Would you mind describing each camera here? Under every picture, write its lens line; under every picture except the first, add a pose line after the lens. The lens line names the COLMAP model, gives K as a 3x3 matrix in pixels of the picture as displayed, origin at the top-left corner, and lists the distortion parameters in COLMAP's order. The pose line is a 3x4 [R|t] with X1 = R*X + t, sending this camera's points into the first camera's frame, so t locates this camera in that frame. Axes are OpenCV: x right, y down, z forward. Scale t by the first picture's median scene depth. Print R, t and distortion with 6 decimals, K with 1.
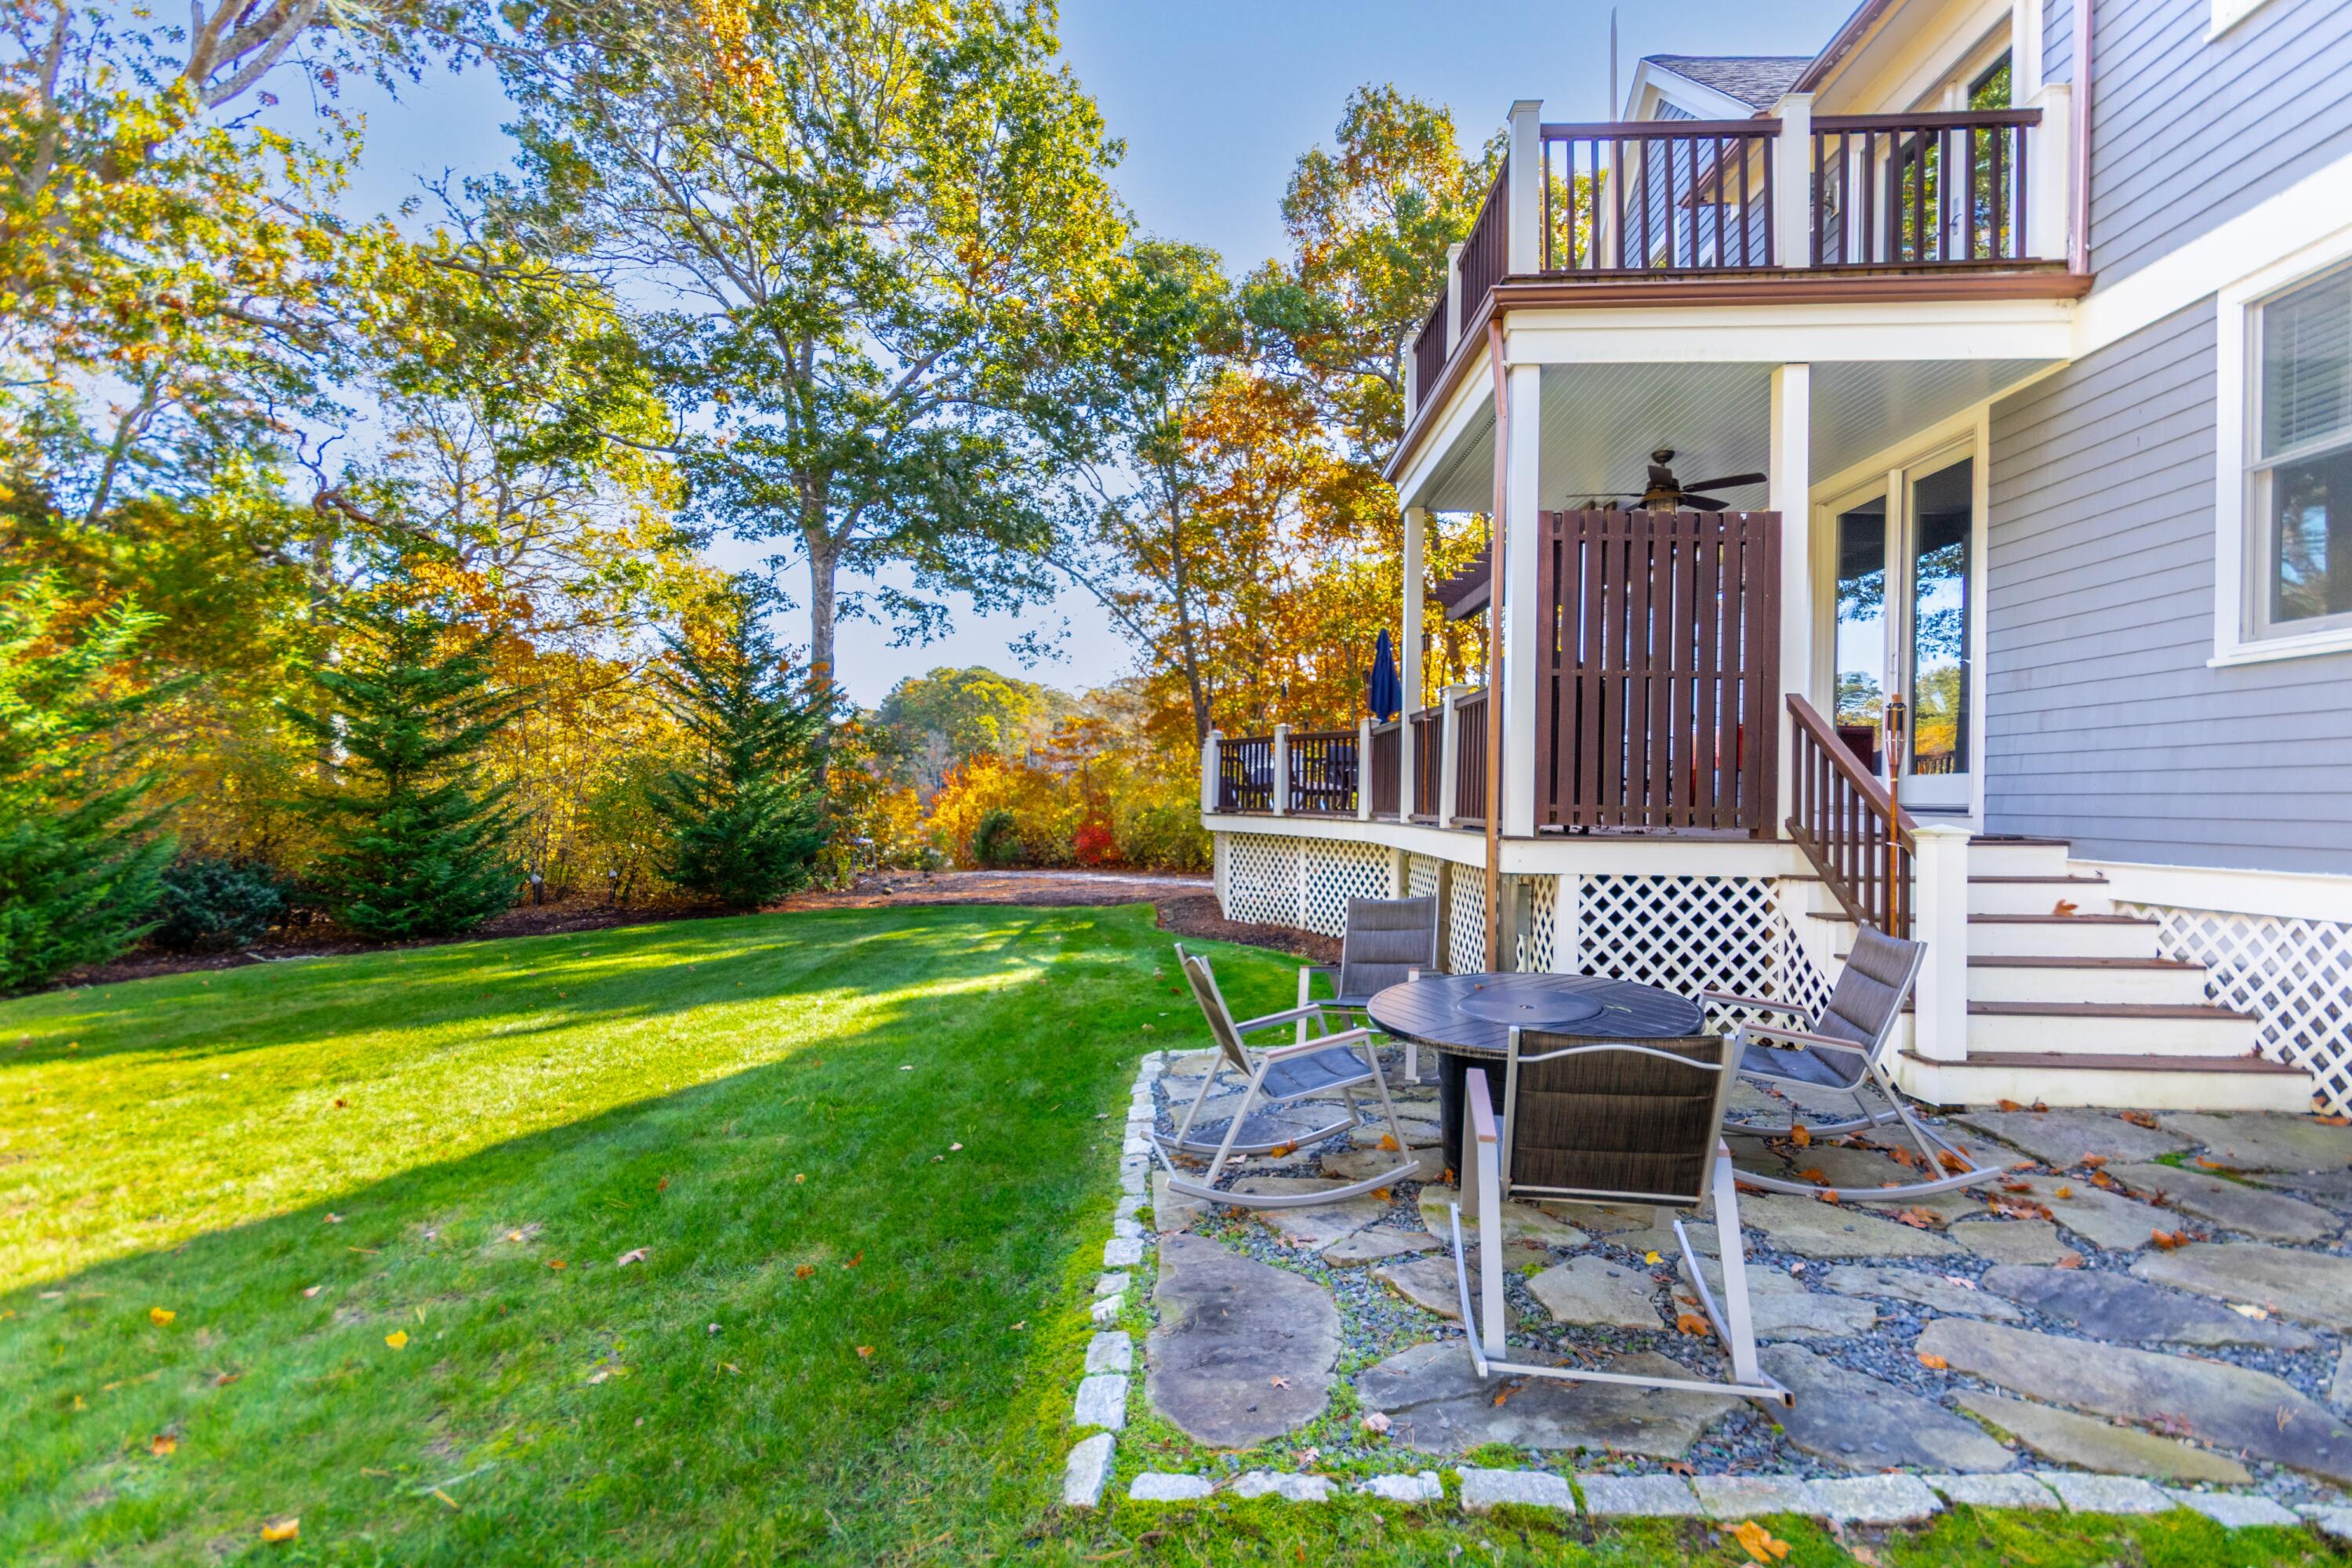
lens RADIAL K [[1072.8, 0, 1171.7], [0, 1072.8, 793.8], [0, 0, 1]] dist [0.004248, 0.000209]
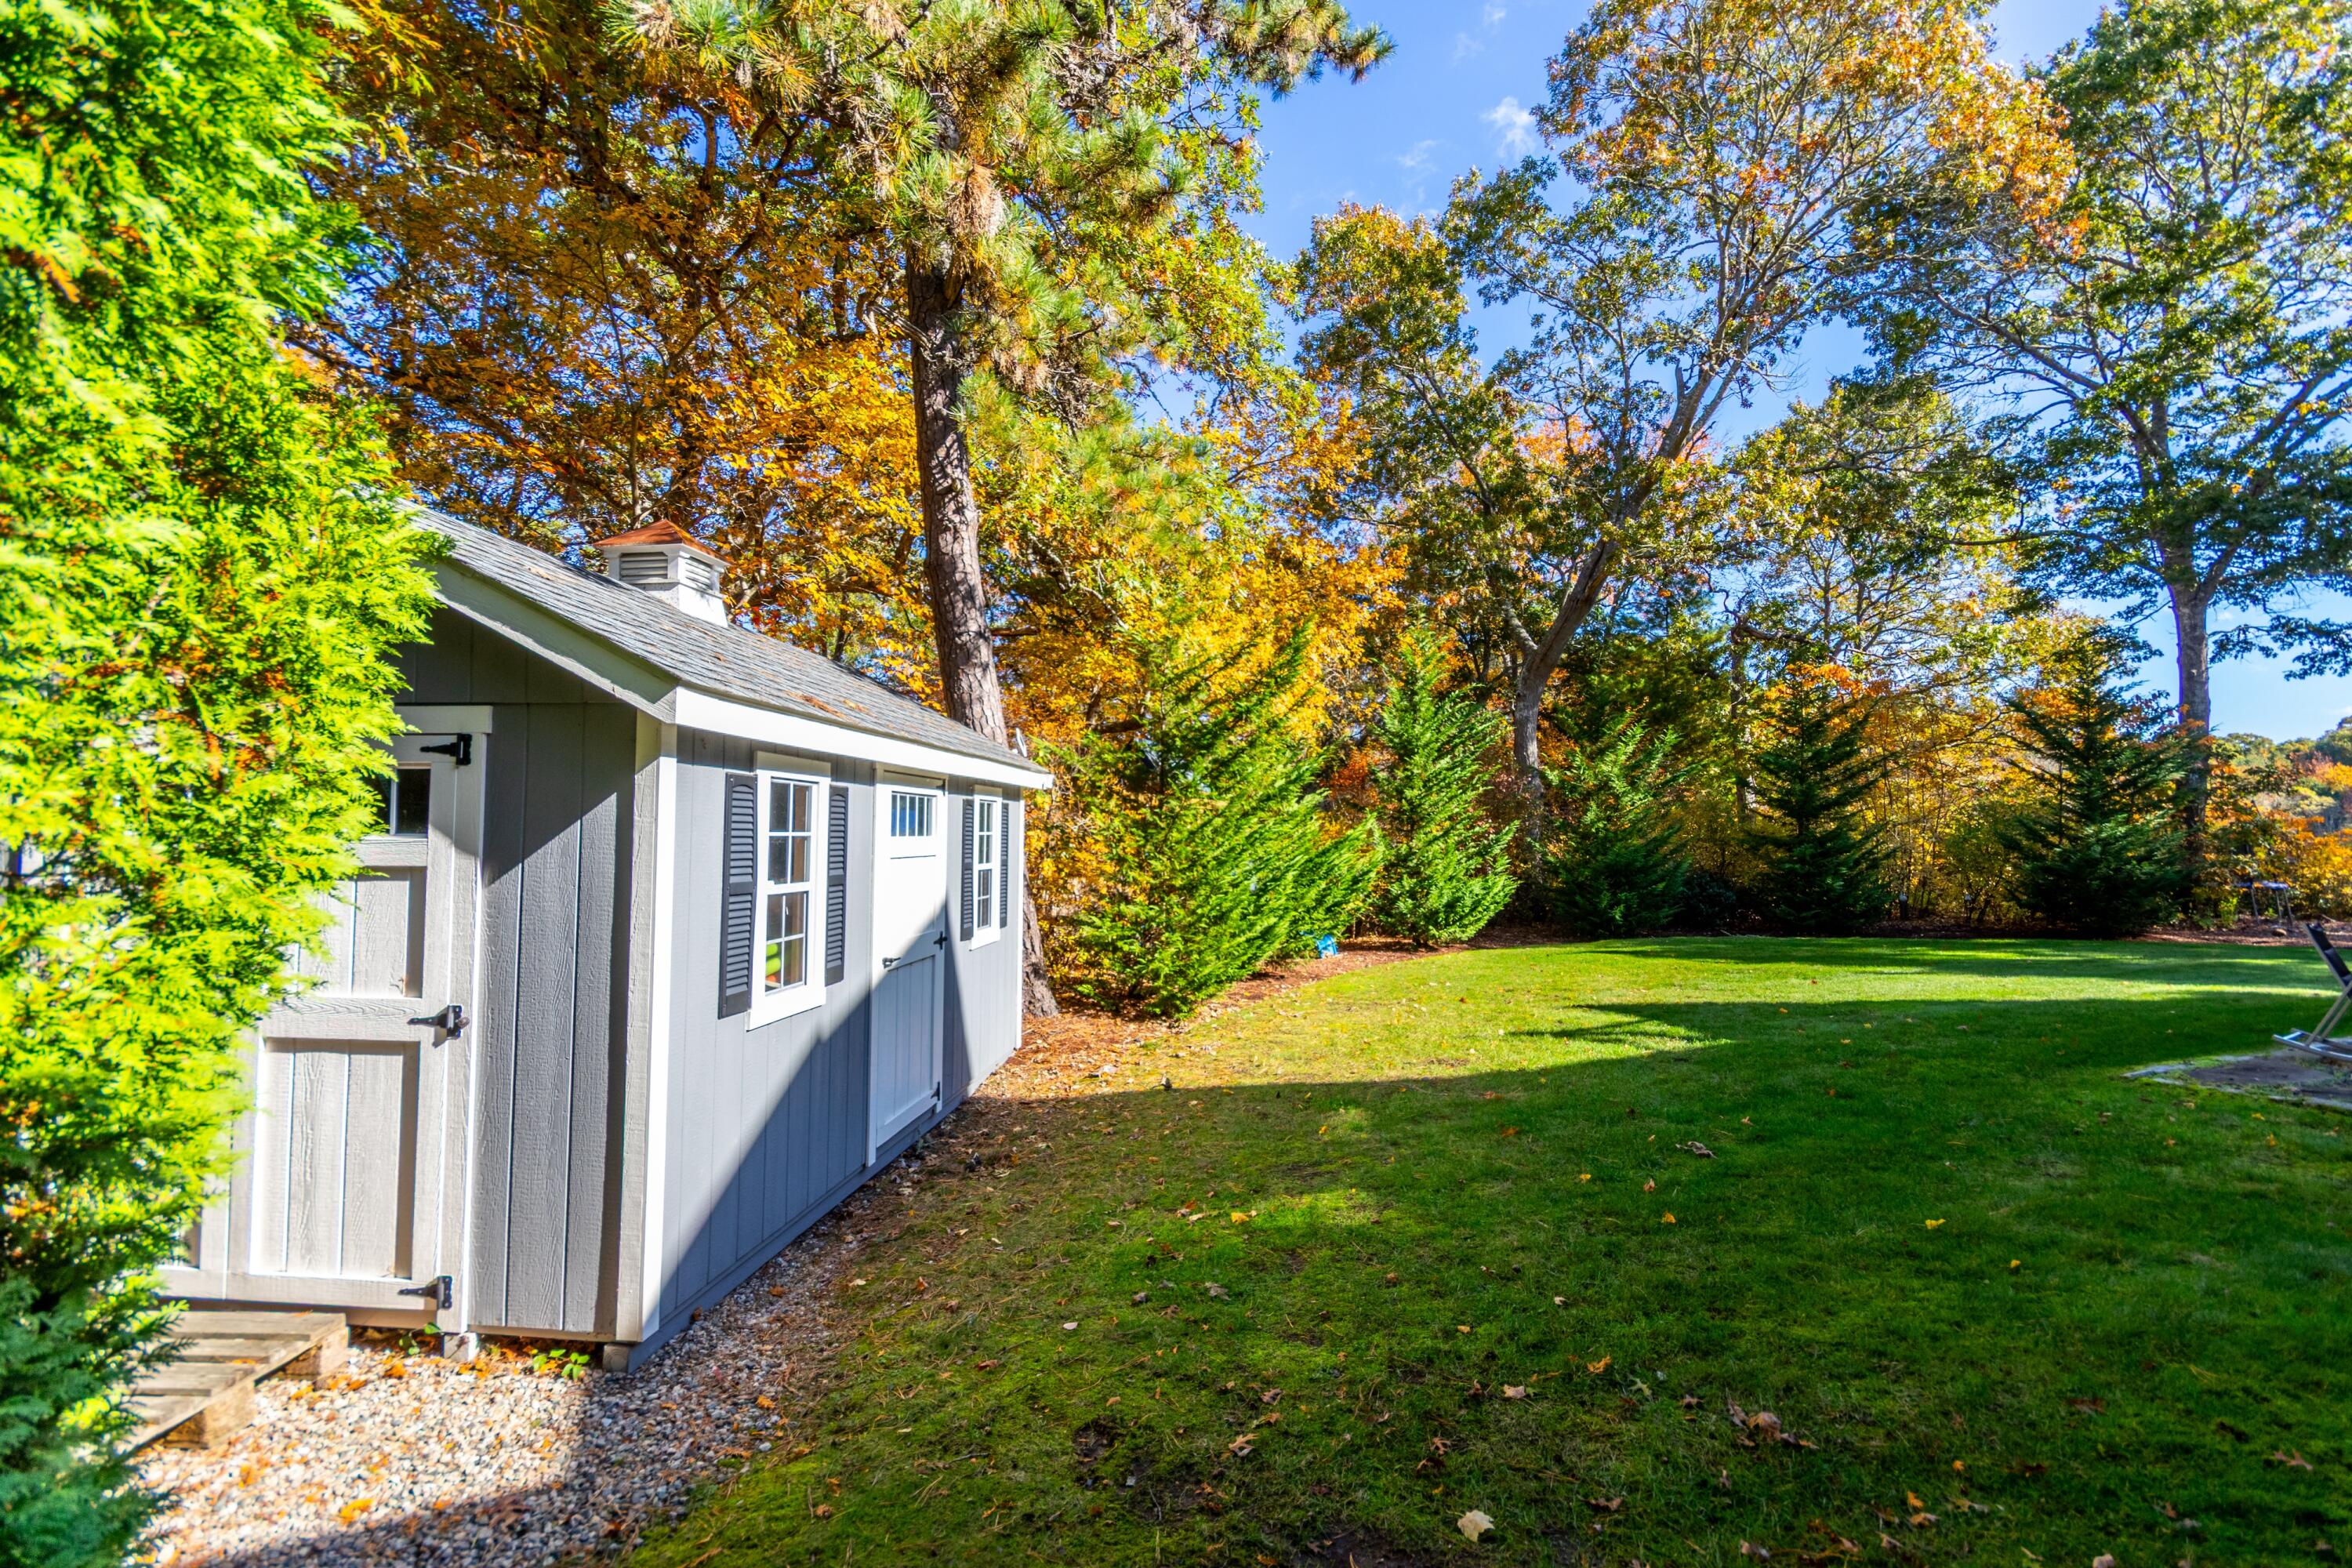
lens RADIAL K [[1057.7, 0, 1176.0], [0, 1057.7, 784.0], [0, 0, 1]] dist [0.000670, 0.000422]
pose [[0.427732, -0.044812, -0.902794, 0.157573], [-0.005324, 0.998628, -0.052091, 0.008595], [0.903890, 0.027087, 0.426907, -0.279044]]
